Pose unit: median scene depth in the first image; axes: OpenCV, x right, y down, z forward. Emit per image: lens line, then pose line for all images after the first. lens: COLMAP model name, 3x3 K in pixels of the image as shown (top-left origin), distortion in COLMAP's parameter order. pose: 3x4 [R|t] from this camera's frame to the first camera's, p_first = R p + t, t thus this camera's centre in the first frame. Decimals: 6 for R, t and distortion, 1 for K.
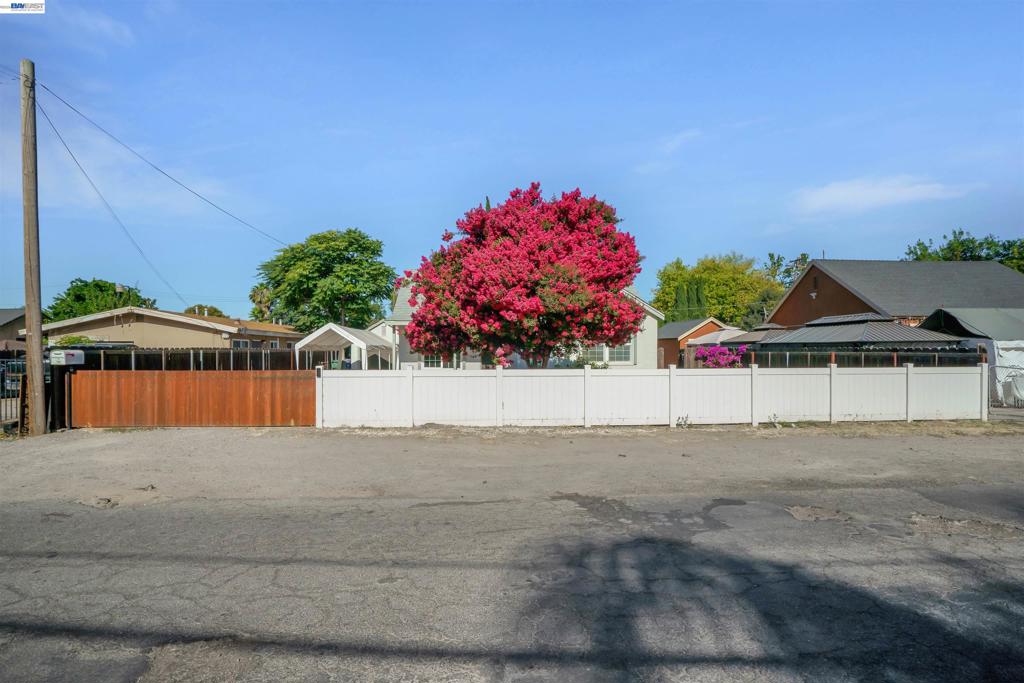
lens RADIAL K [[485.1, 0, 490.2], [0, 485.1, 359.8], [0, 0, 1]] dist [-0.000304, -0.000297]
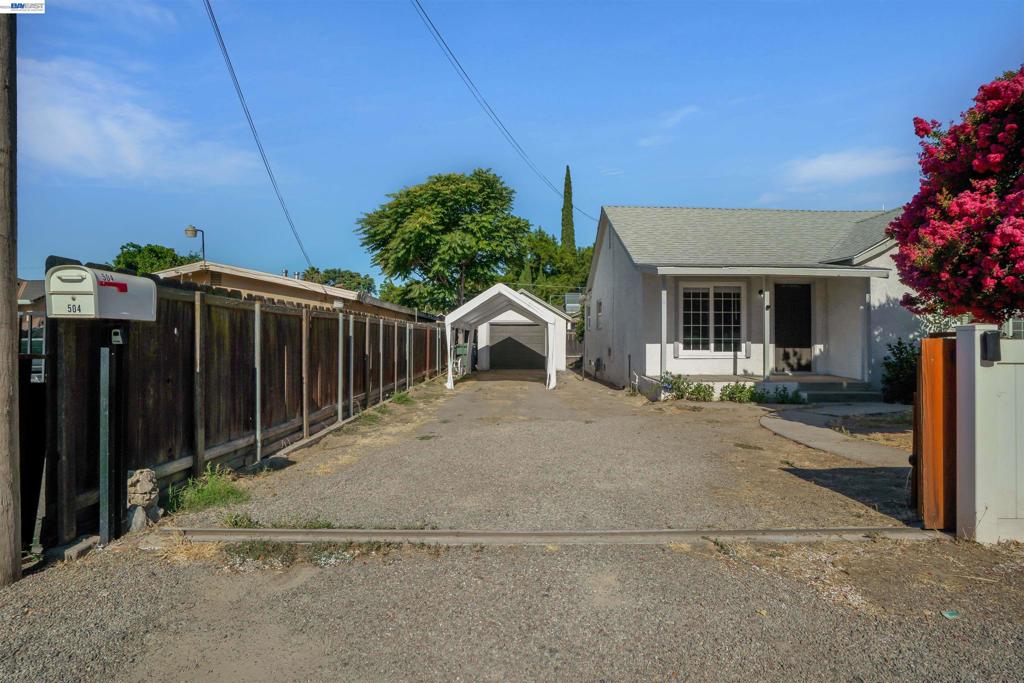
lens RADIAL K [[482.8, 0, 513.7], [0, 482.8, 346.9], [0, 0, 1]] dist [-0.068957, 0.028370]
pose [[0.999921, 0.001373, -0.012494, -0.241388], [-0.001454, 0.999978, -0.006449, 0.010518], [0.012485, 0.006467, 0.999901, 0.280561]]
